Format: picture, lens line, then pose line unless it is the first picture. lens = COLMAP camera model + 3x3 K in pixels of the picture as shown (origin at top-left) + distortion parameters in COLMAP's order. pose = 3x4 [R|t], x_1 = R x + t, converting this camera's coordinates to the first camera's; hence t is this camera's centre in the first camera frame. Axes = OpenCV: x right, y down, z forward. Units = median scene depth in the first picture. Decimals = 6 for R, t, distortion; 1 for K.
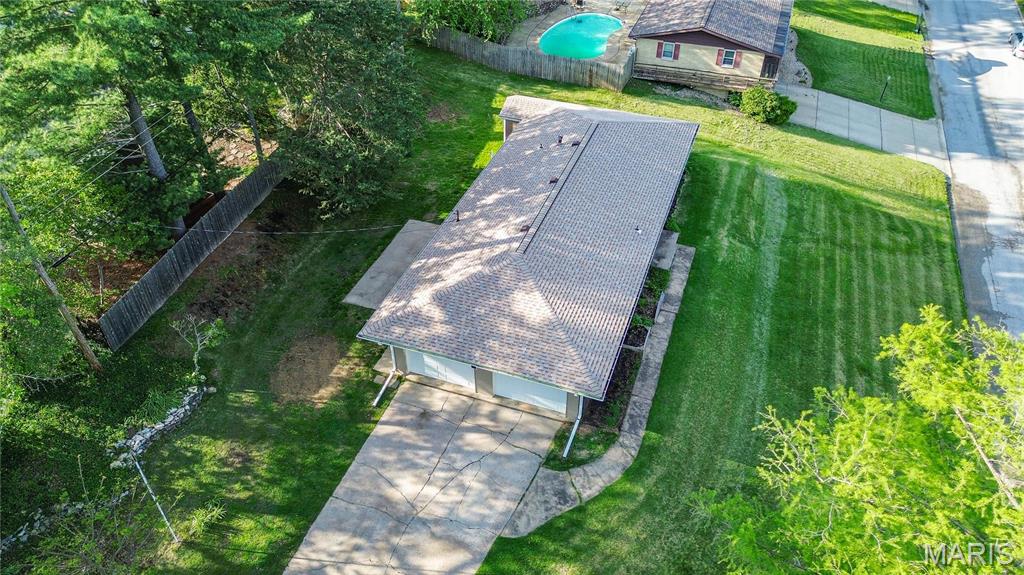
lens RADIAL K [[704.8, 0, 512.0], [0, 704.8, 287.5], [0, 0, 1]] dist [0.045457, -0.003858]
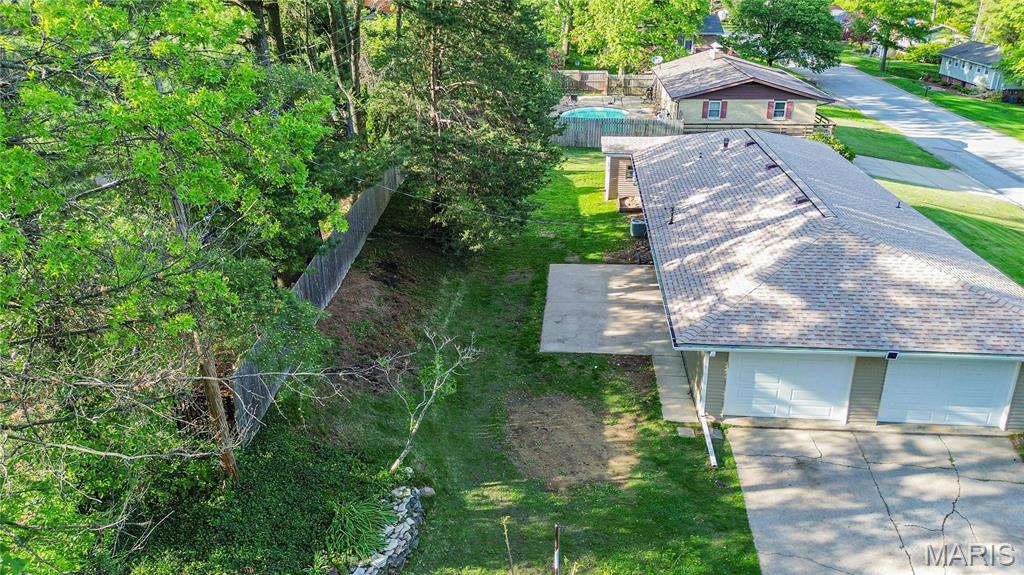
lens RADIAL K [[704.8, 0, 512.0], [0, 704.8, 287.5], [0, 0, 1]] dist [0.045457, -0.003858]
pose [[0.968753, -0.107714, 0.223418, -0.413825], [0.165922, 0.950984, -0.260960, 0.131558], [-0.184357, 0.289876, 0.939140, 0.379175]]
